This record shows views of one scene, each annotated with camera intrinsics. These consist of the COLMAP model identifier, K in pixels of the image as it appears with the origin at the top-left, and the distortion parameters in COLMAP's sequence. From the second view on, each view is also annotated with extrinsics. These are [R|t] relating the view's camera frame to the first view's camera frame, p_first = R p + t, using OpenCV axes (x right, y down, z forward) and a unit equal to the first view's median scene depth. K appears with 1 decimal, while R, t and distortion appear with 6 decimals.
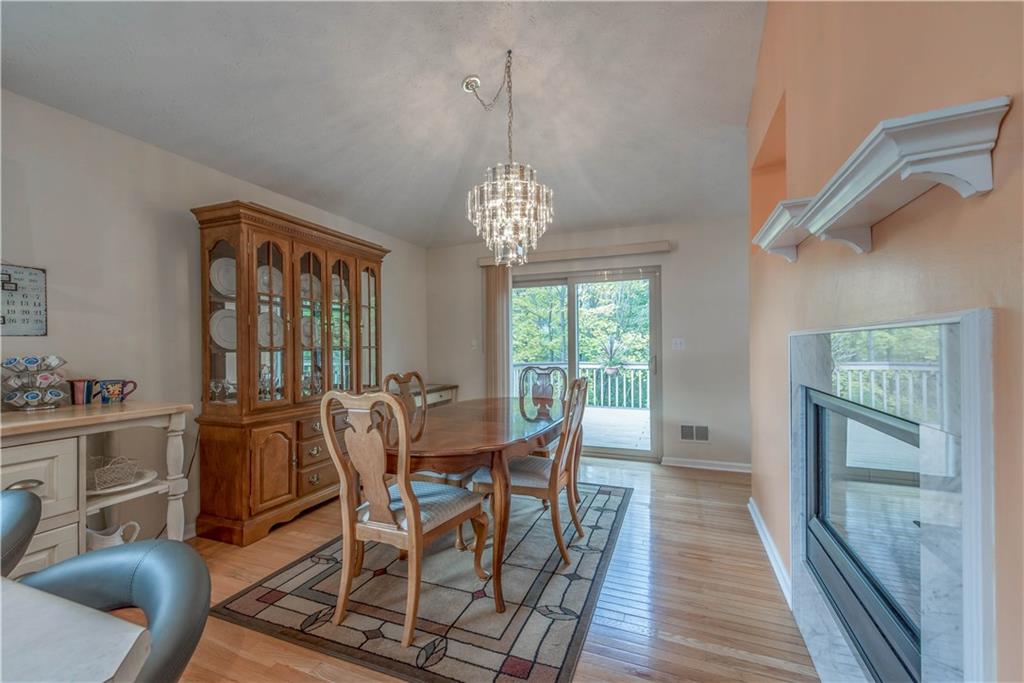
lens RADIAL K [[415.2, 0, 513.3], [0, 415.2, 345.4], [0, 0, 1]] dist [0.000288, -0.000943]
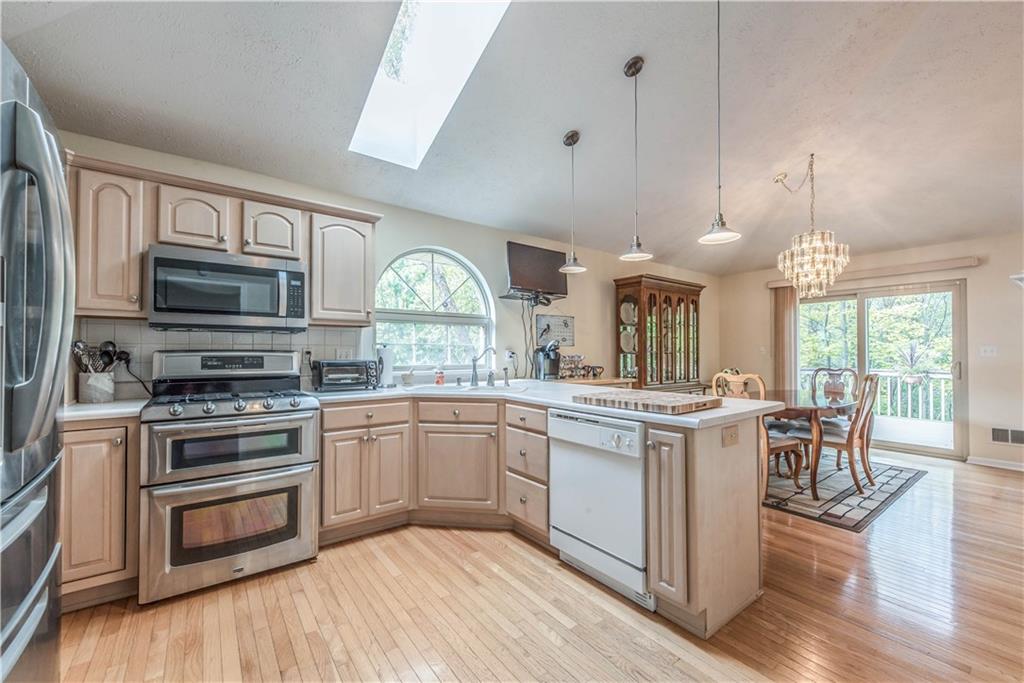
lens RADIAL K [[415.2, 0, 527.5], [0, 415.2, 347.7], [0, 0, 1]] dist [0.000288, -0.000943]
pose [[0.864748, 0.003469, -0.502194, -0.138702], [-0.006147, 0.999974, -0.003678, -0.001948], [0.502168, 0.006267, 0.864747, -0.776547]]
